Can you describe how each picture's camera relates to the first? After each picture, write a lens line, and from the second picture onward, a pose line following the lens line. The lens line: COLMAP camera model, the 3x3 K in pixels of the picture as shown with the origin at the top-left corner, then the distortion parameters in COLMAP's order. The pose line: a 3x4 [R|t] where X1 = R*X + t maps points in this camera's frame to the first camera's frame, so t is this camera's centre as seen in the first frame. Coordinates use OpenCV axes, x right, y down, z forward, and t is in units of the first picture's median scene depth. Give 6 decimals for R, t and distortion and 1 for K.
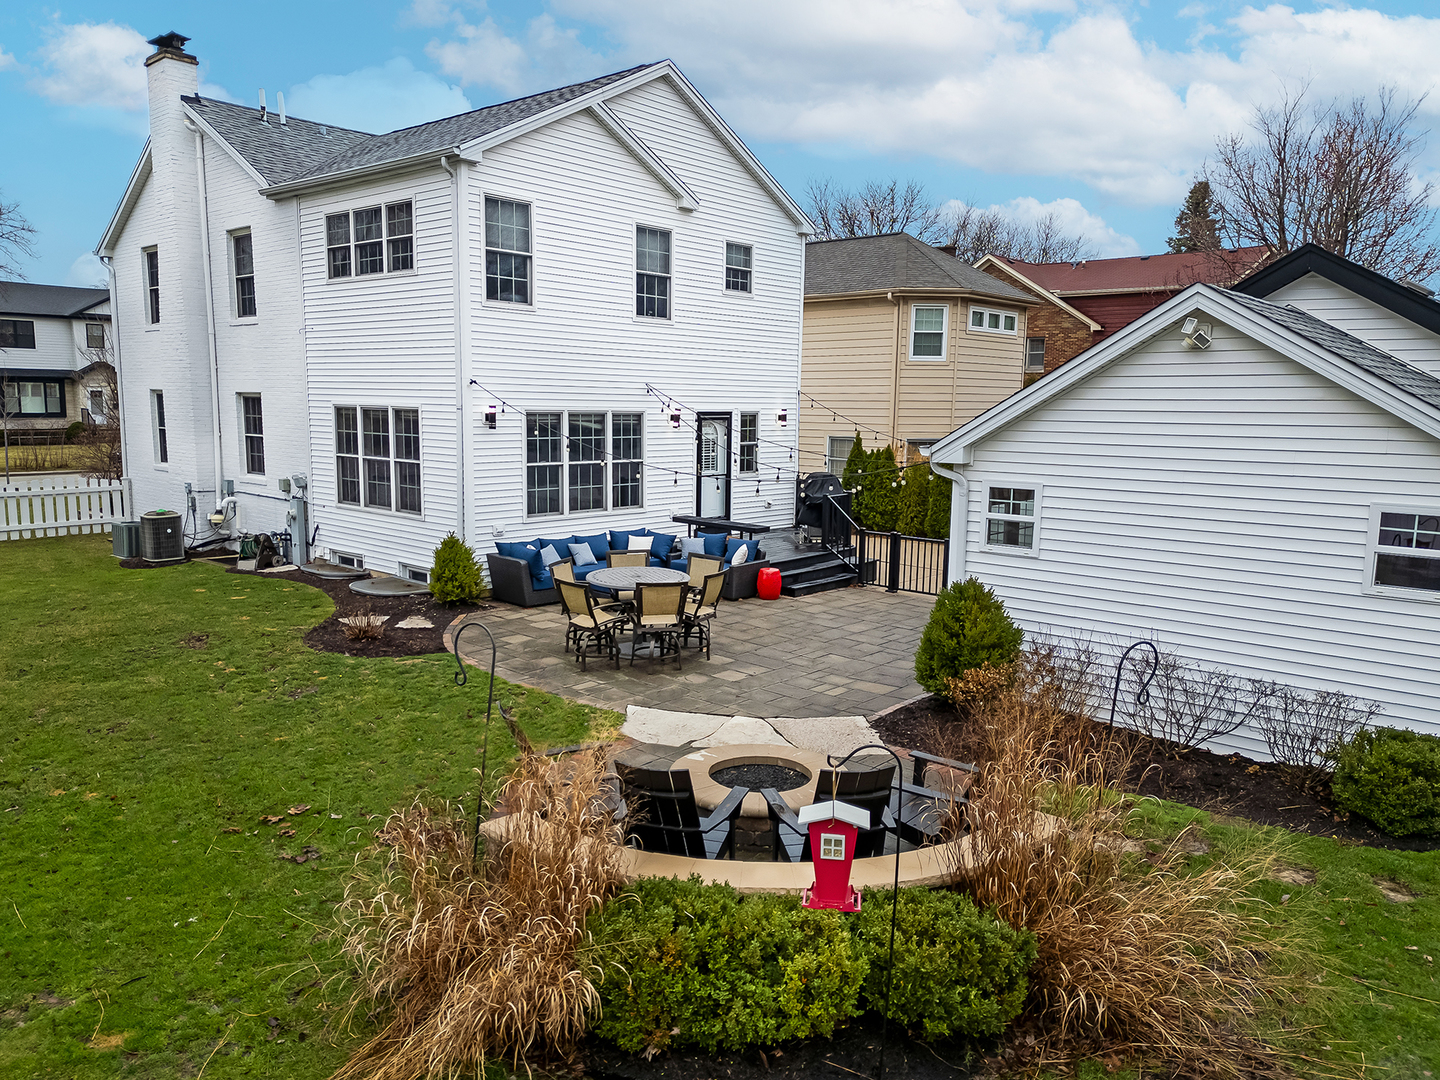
lens RADIAL K [[1040.9, 0, 719.2], [0, 1040.9, 545.4], [0, 0, 1]] dist [0.143883, -0.210190]
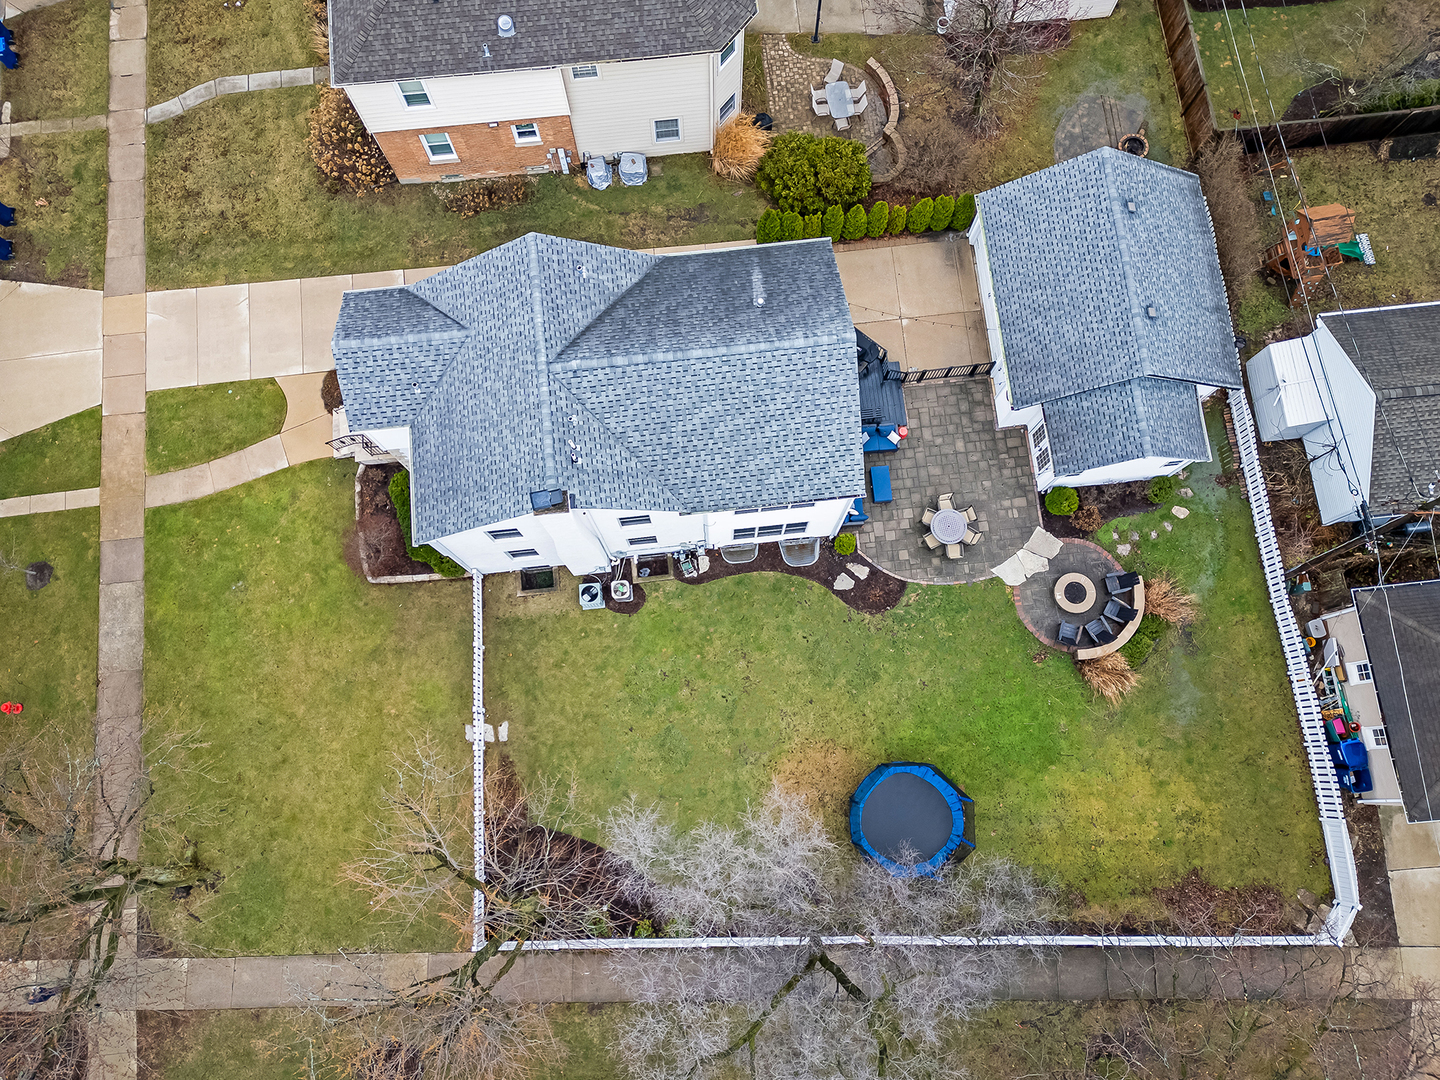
lens RADIAL K [[1040.9, 0, 719.2], [0, 1040.9, 545.4], [0, 0, 1]] dist [0.143883, -0.210190]
pose [[0.669839, -0.728161, 0.145249, -0.709808], [0.112619, 0.292991, 0.949460, -2.049459], [-0.733916, -0.619627, 0.278261, 0.465499]]
